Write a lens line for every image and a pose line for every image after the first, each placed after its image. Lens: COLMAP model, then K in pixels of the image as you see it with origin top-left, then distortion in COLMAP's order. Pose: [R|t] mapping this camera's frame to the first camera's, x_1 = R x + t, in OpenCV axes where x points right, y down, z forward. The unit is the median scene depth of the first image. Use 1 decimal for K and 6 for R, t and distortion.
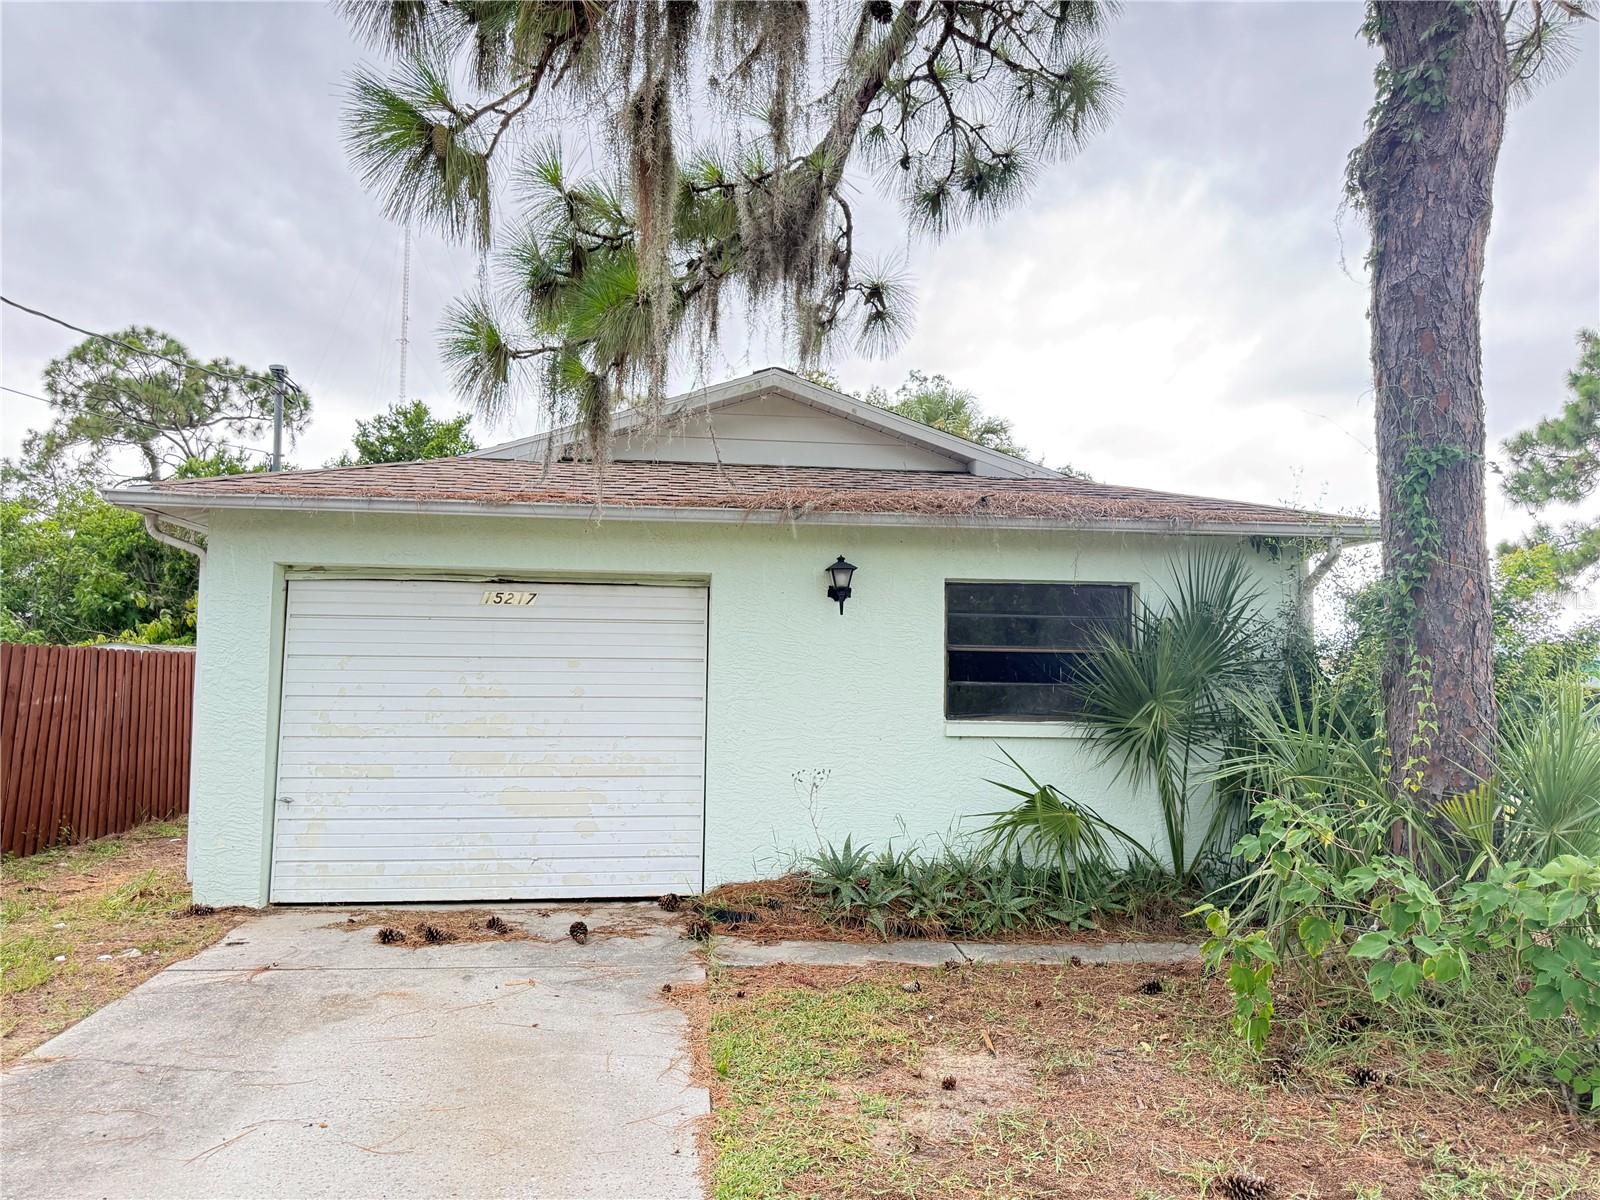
lens RADIAL K [[1120.9, 0, 808.4], [0, 1120.9, 592.1], [0, 0, 1]] dist [0.030652, -0.039998]
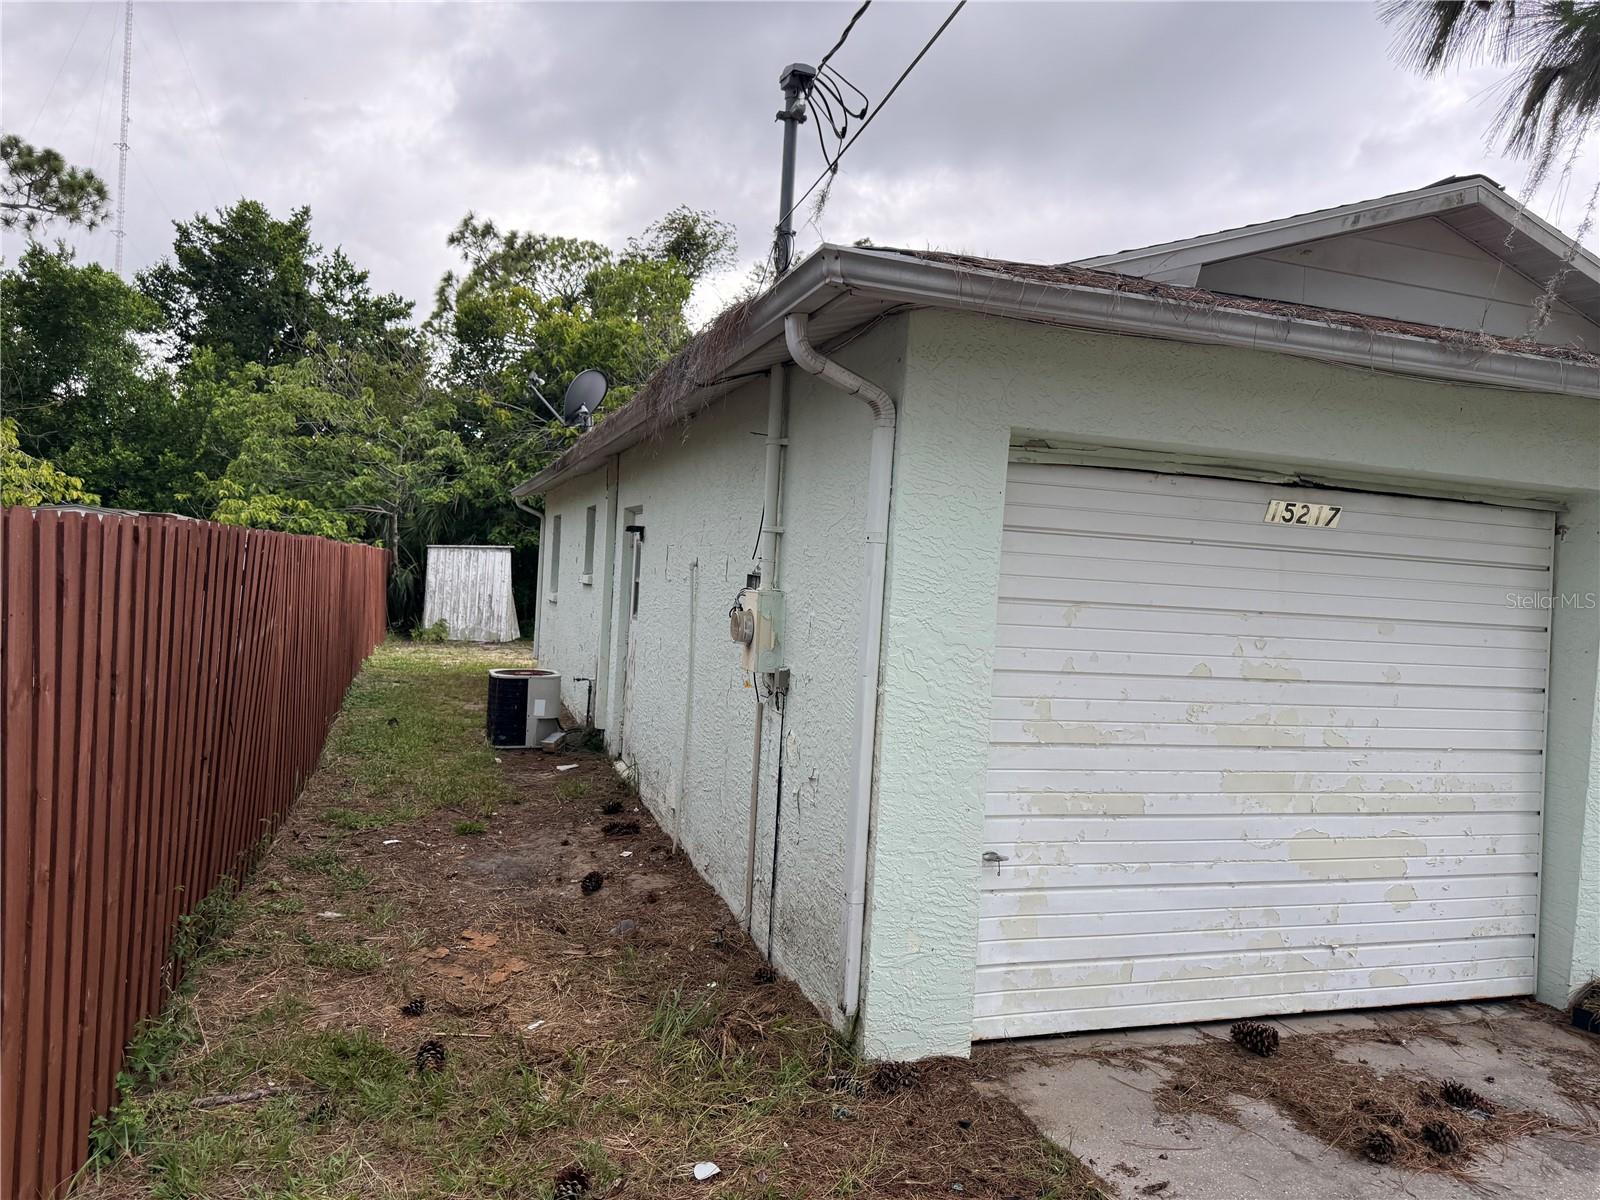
lens RADIAL K [[1120.9, 0, 793.8], [0, 1120.9, 611.7], [0, 0, 1]] dist [0.030652, -0.039998]
pose [[0.980558, 0.045635, 0.190849, -0.644534], [-0.069411, 0.990367, 0.119814, 0.003977], [-0.183543, -0.130731, 0.974280, 0.470950]]
